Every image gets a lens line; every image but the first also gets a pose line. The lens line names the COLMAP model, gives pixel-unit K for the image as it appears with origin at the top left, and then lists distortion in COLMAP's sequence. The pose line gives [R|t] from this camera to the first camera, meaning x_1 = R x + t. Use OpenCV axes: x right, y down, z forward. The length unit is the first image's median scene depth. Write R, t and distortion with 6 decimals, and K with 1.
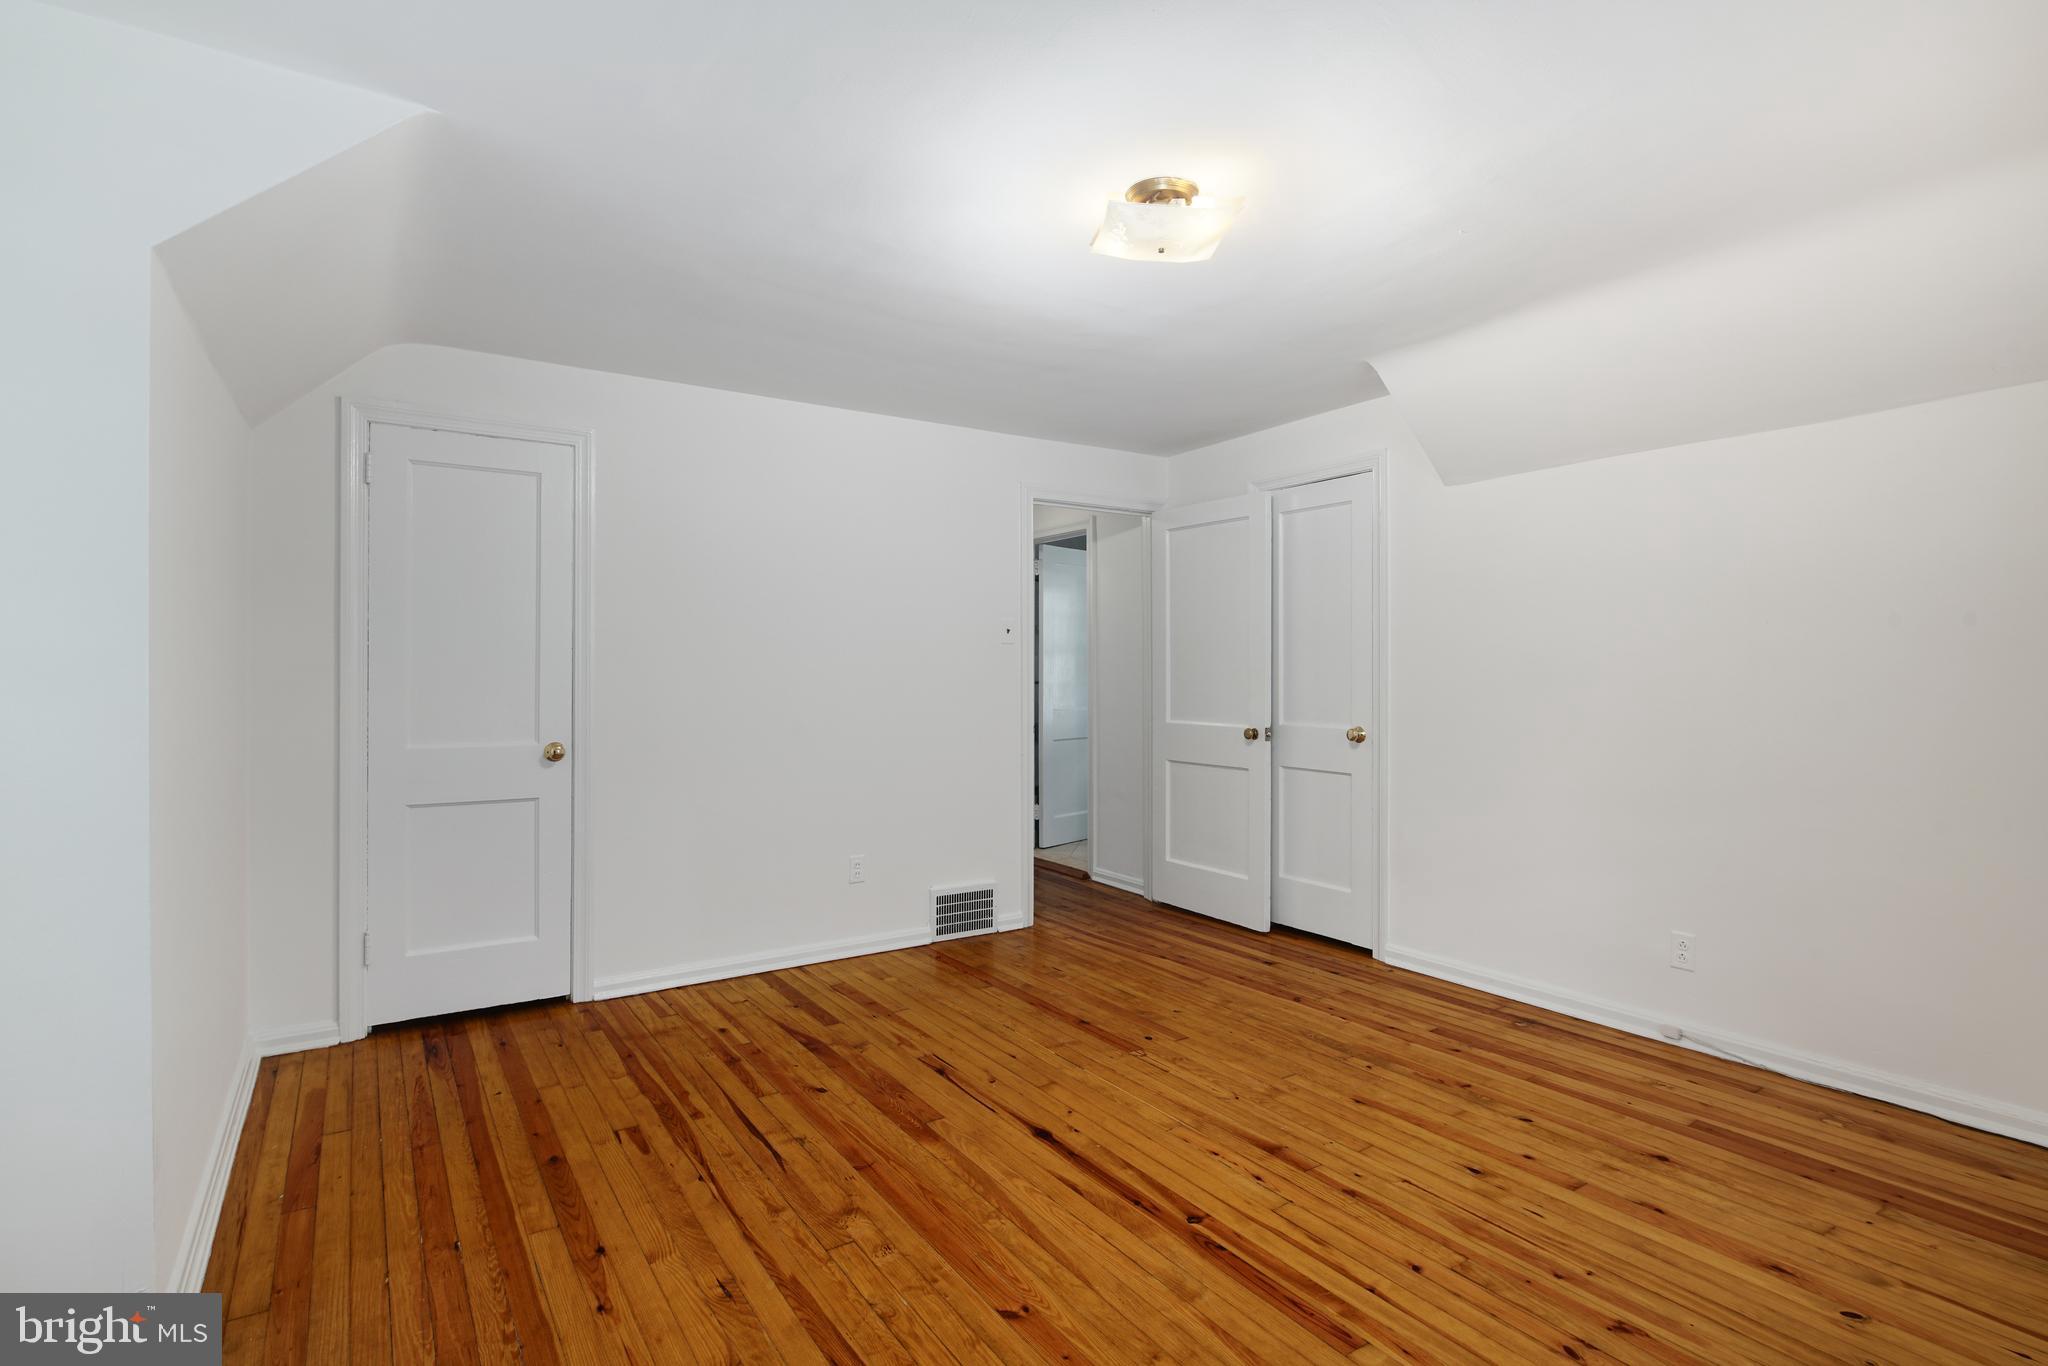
lens RADIAL K [[1004.8, 0, 1030.9], [0, 1004.8, 639.6], [0, 0, 1]] dist [-0.000028, -0.001929]
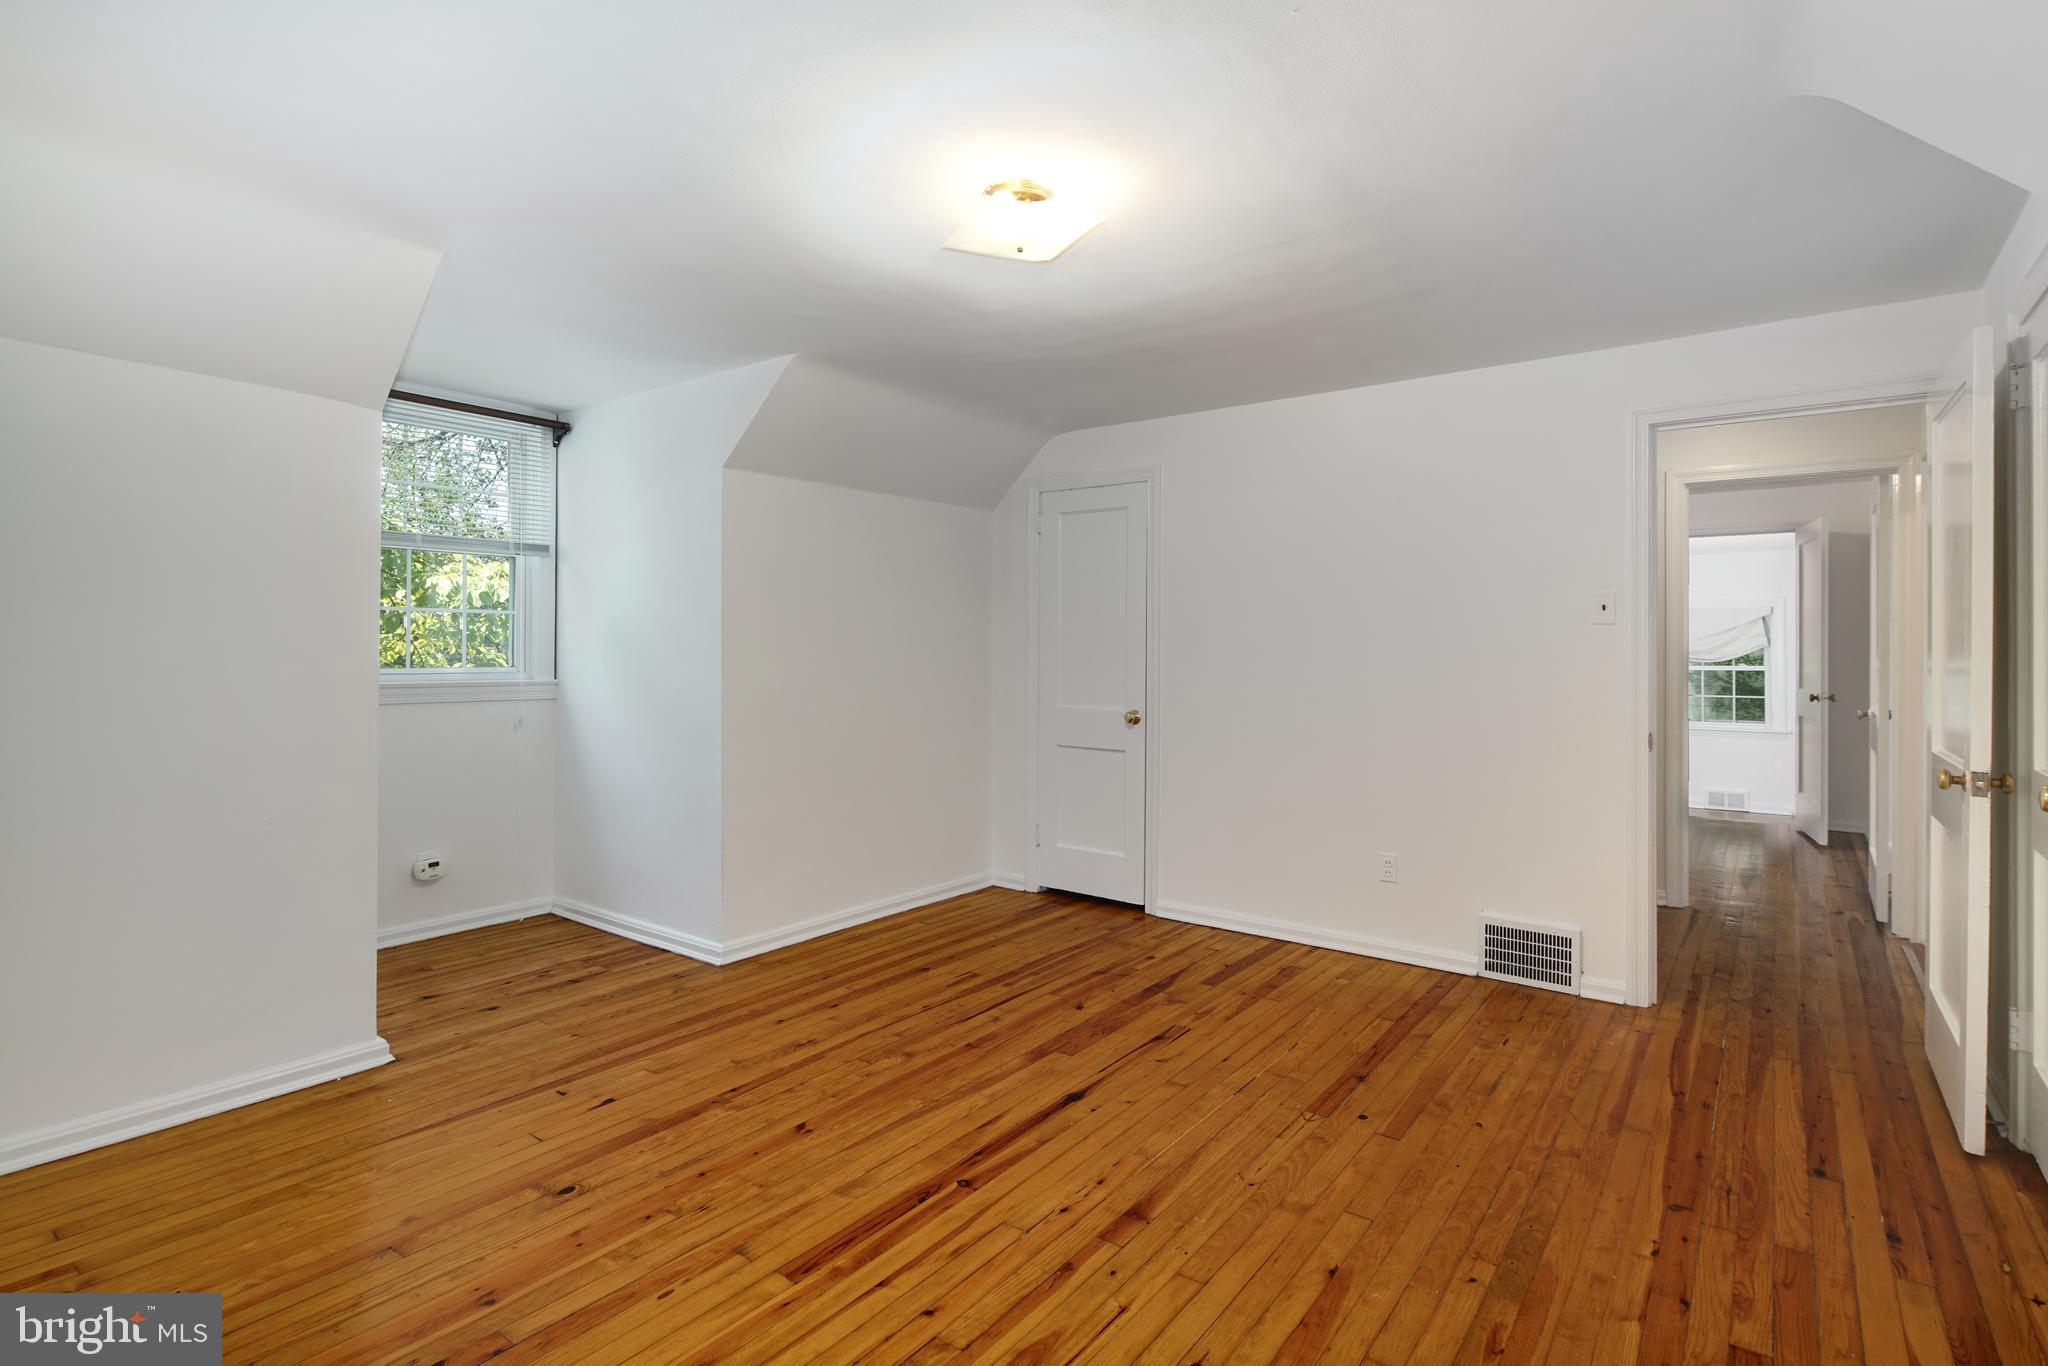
lens RADIAL K [[1004.8, 0, 1030.9], [0, 1004.8, 639.6], [0, 0, 1]] dist [-0.000028, -0.001929]
pose [[0.333472, -0.005470, -0.942744, 0.909459], [0.021399, 0.999769, 0.001769, 0.008249], [0.942517, -0.020763, 0.333512, 0.562994]]
